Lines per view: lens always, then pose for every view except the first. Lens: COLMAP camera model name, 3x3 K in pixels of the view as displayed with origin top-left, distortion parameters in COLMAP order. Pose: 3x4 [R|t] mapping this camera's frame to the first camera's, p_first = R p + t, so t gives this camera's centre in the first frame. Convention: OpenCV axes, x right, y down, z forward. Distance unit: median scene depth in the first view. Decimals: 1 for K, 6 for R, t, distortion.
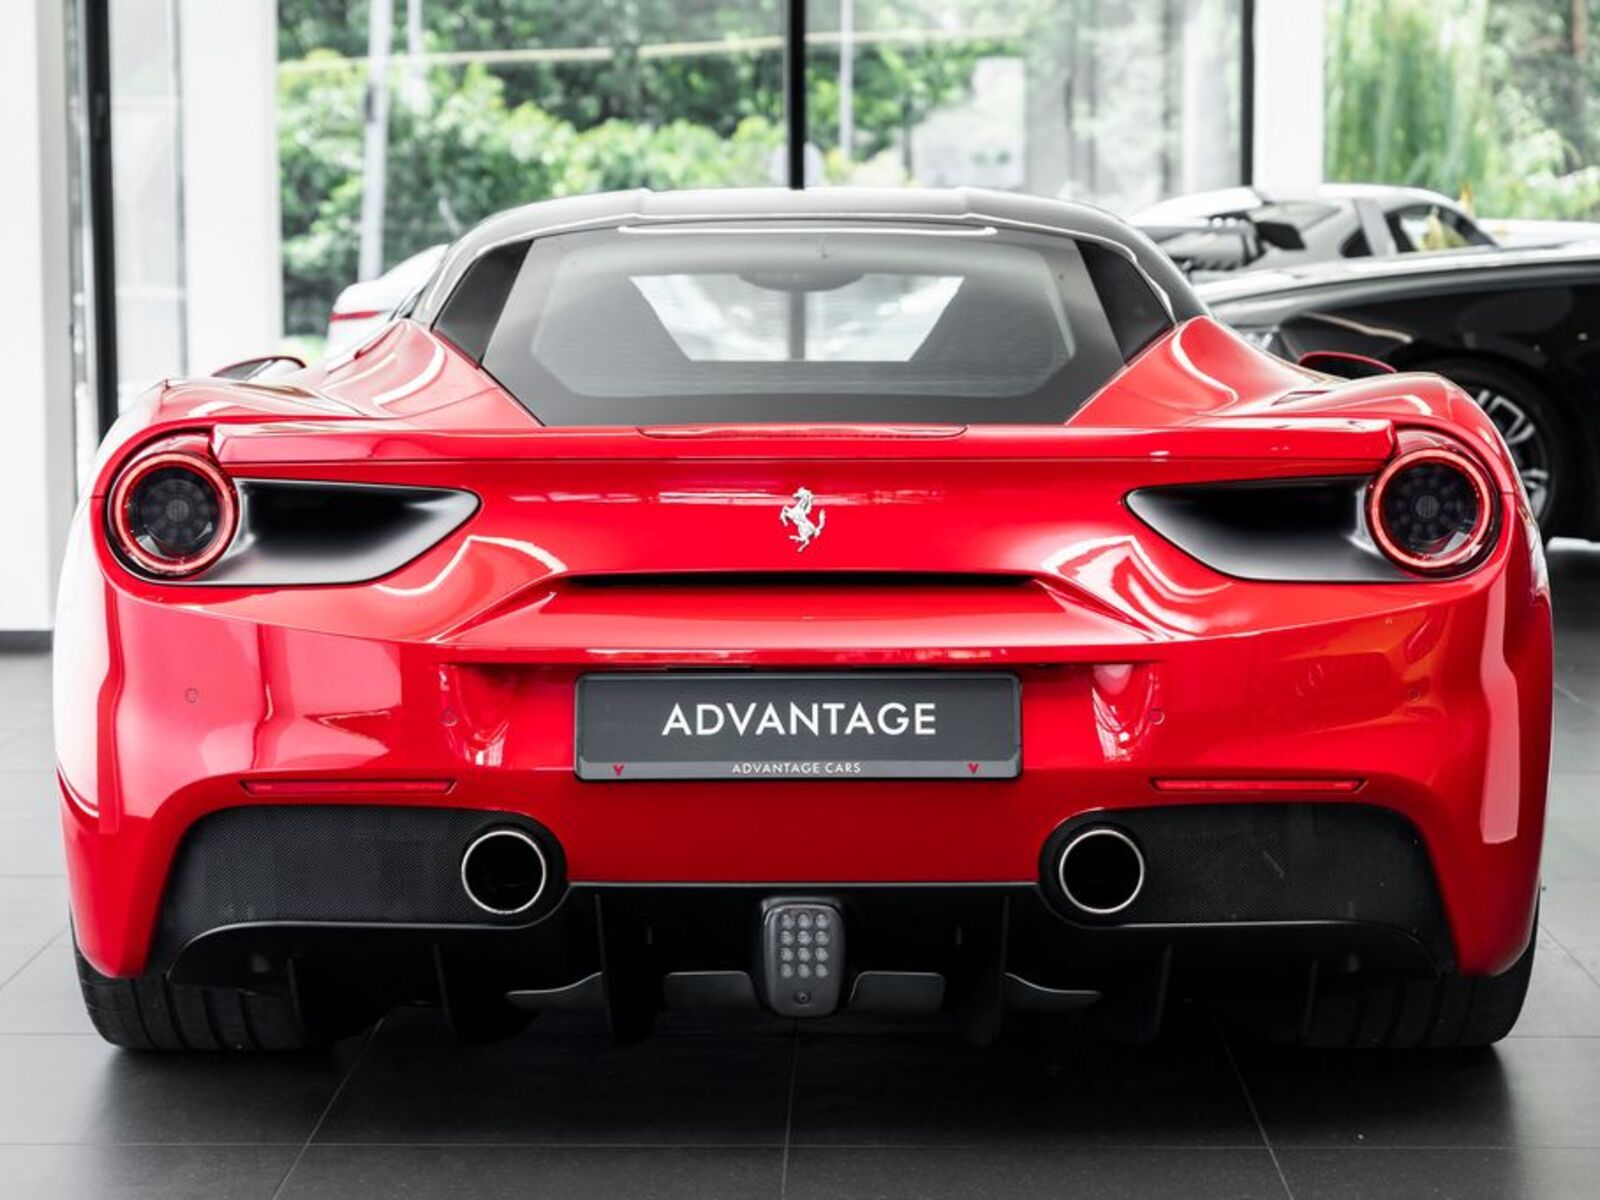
lens RADIAL K [[3393.0, 0, 800.0], [0, 3393.0, 600.0], [0, 0, 1]] dist [0.014968, -0.021517]
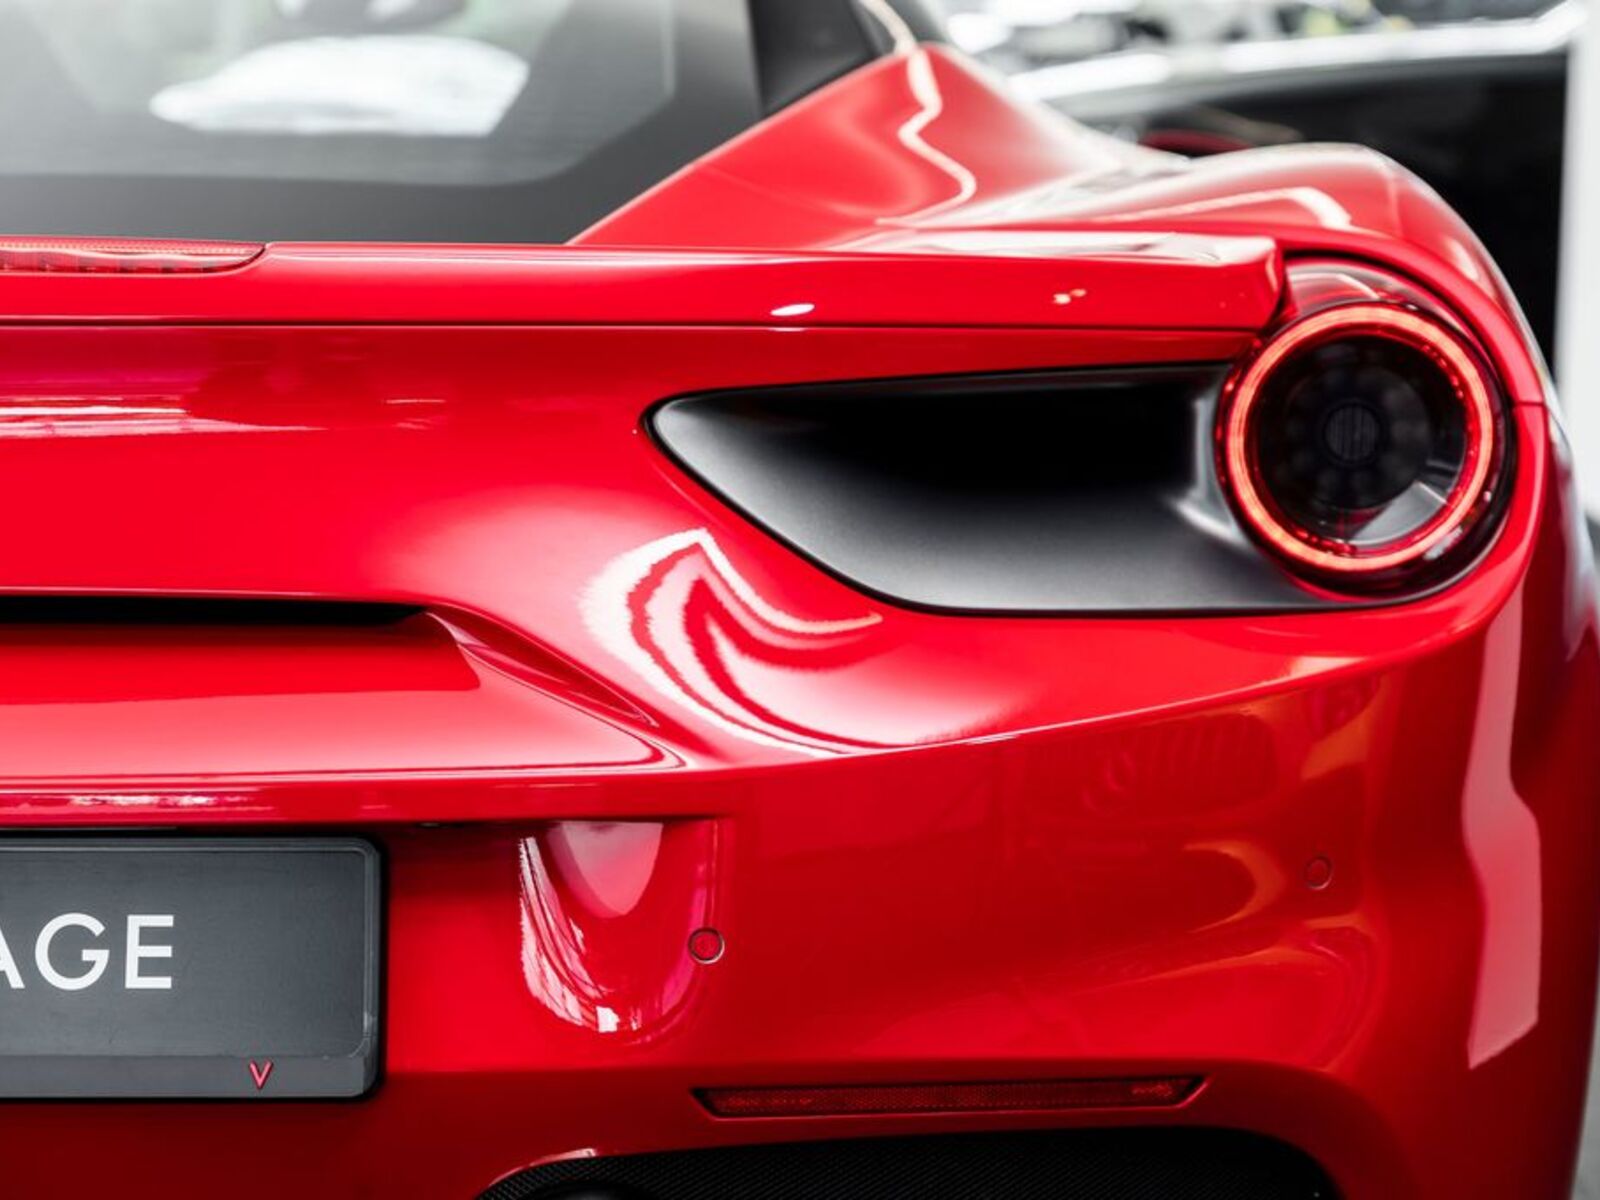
lens RADIAL K [[3393.0, 0, 800.0], [0, 3393.0, 600.0], [0, 0, 1]] dist [0.014968, -0.021517]
pose [[0.999261, 0.005735, 0.038013, 0.095604], [-0.007873, 0.998380, 0.056357, -0.030424], [-0.037628, -0.056615, 0.997687, 0.558021]]
